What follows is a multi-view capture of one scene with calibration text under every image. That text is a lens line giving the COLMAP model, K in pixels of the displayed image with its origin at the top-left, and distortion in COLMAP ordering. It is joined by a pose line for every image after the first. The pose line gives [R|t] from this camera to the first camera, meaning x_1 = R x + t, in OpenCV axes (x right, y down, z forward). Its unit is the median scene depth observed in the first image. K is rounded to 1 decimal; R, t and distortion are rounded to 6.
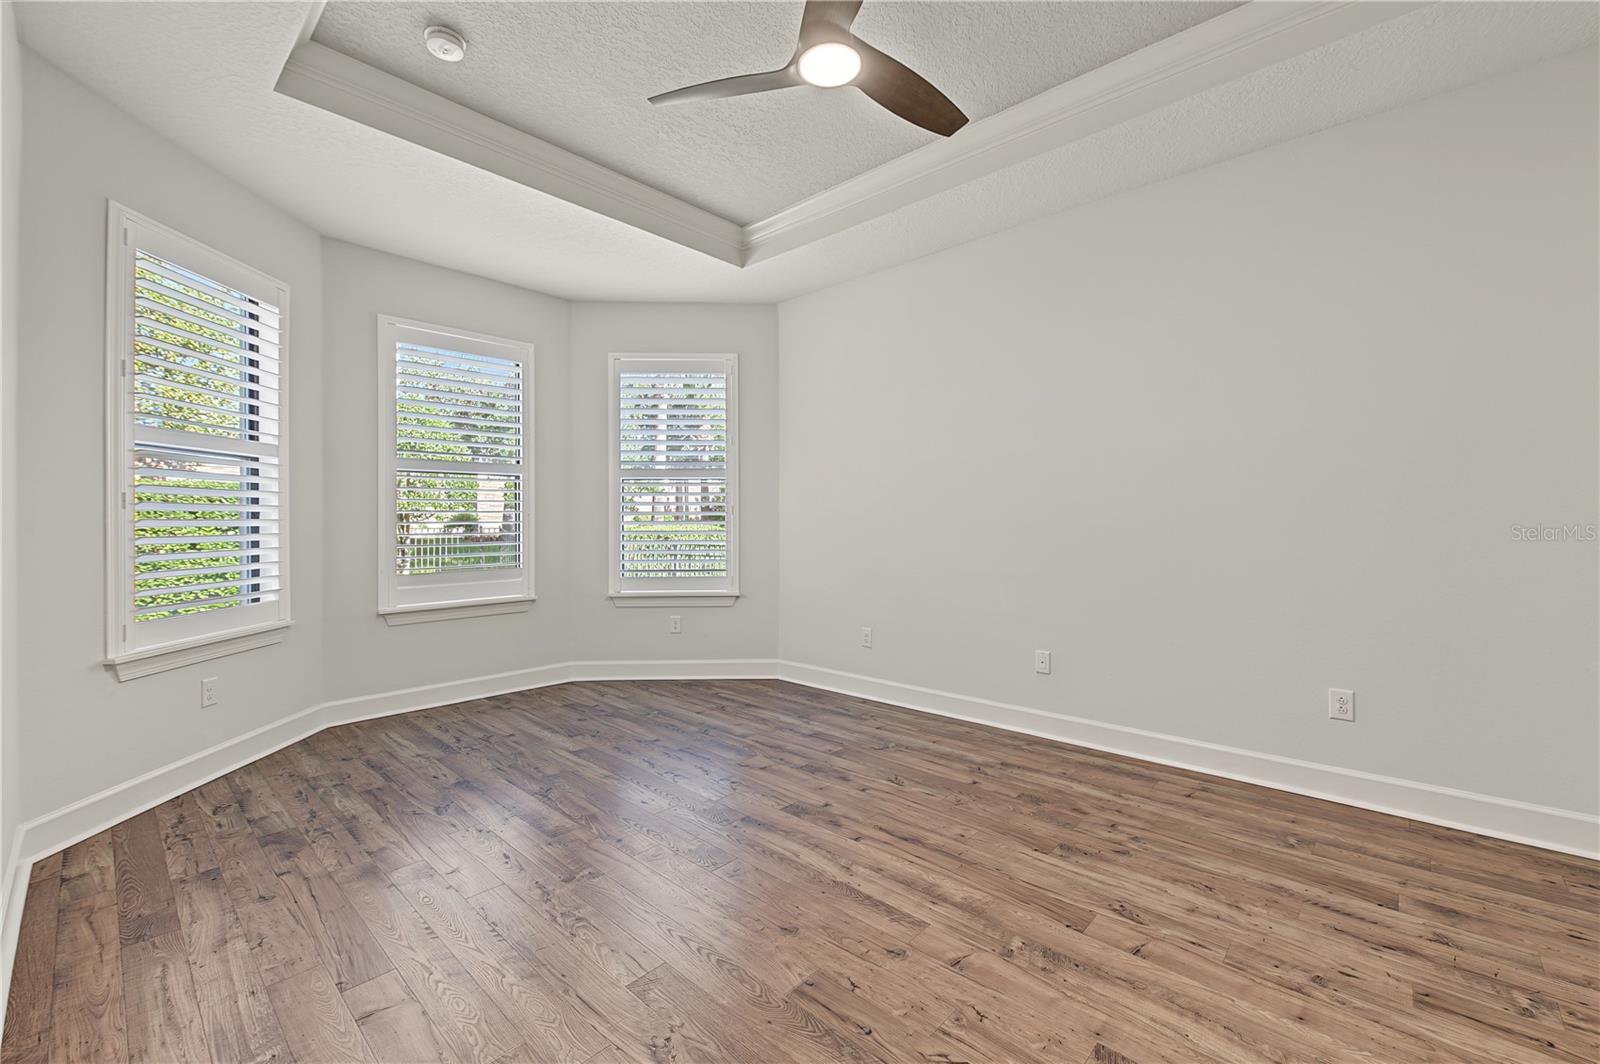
lens RADIAL K [[670.3, 0, 801.9], [0, 670.3, 517.3], [0, 0, 1]] dist [0.000753, -0.002417]
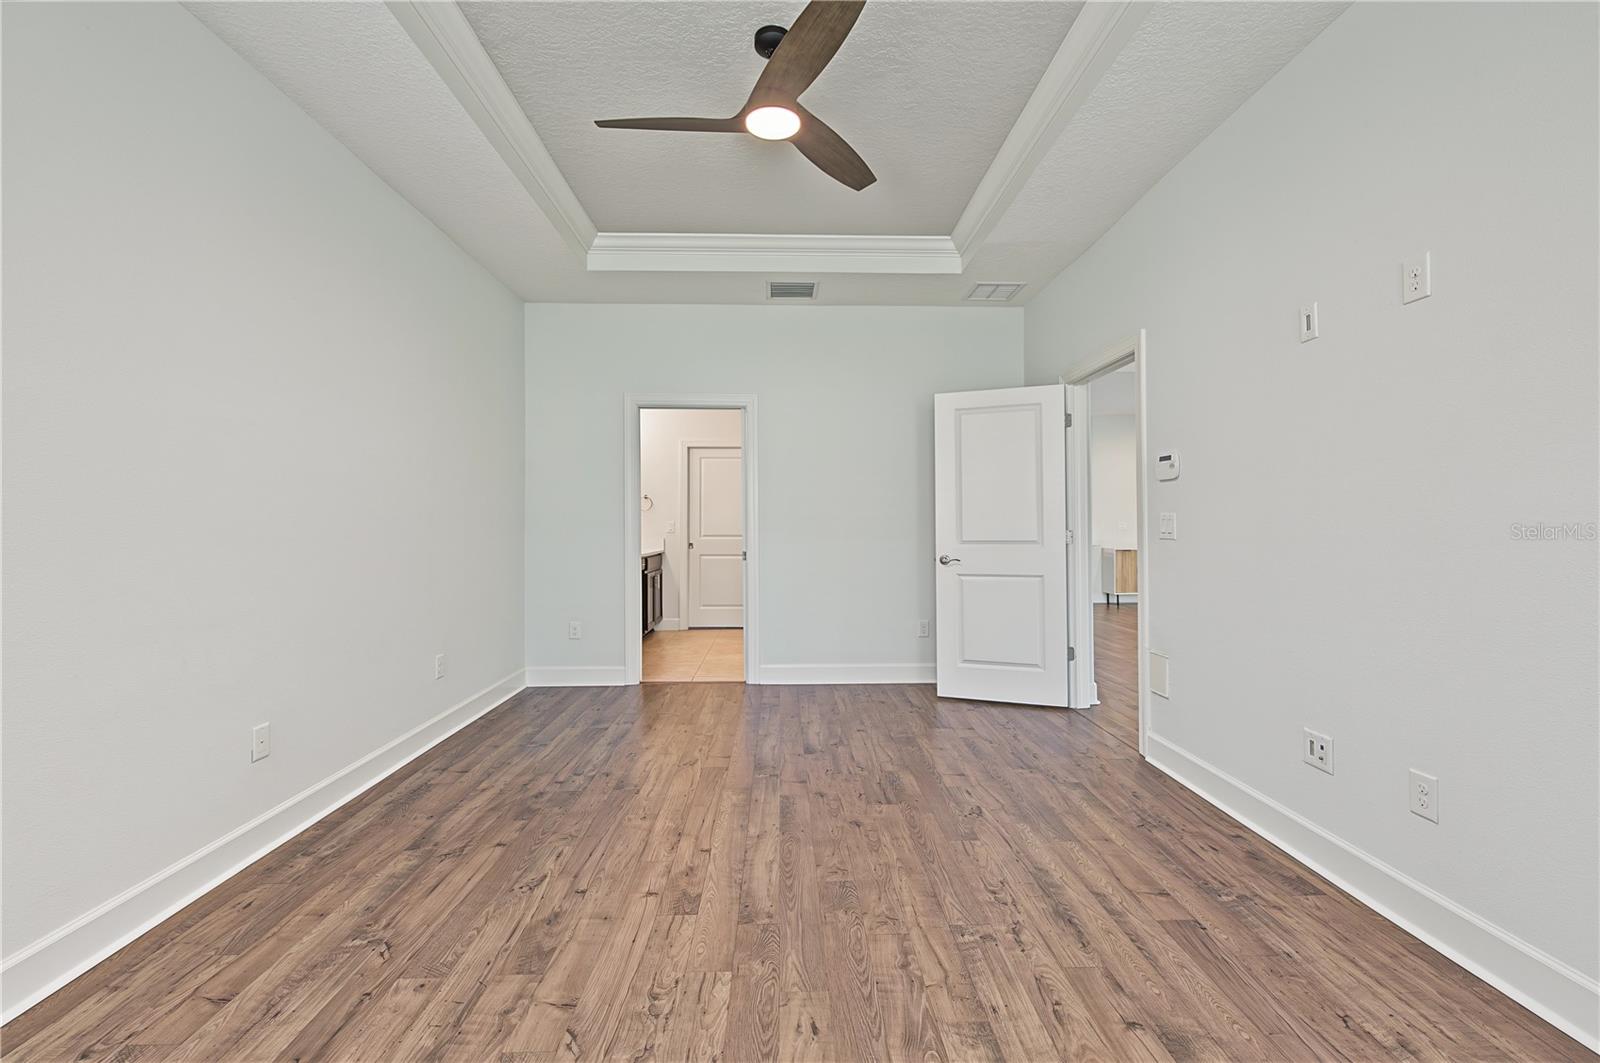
lens RADIAL K [[670.3, 0, 799.3], [0, 670.3, 523.5], [0, 0, 1]] dist [0.000753, -0.002417]
pose [[-0.706166, 0.007875, 0.708003, -0.673667], [0.003195, 0.999963, -0.007937, 0.010577], [-0.708039, -0.003343, -0.706165, 1.516844]]
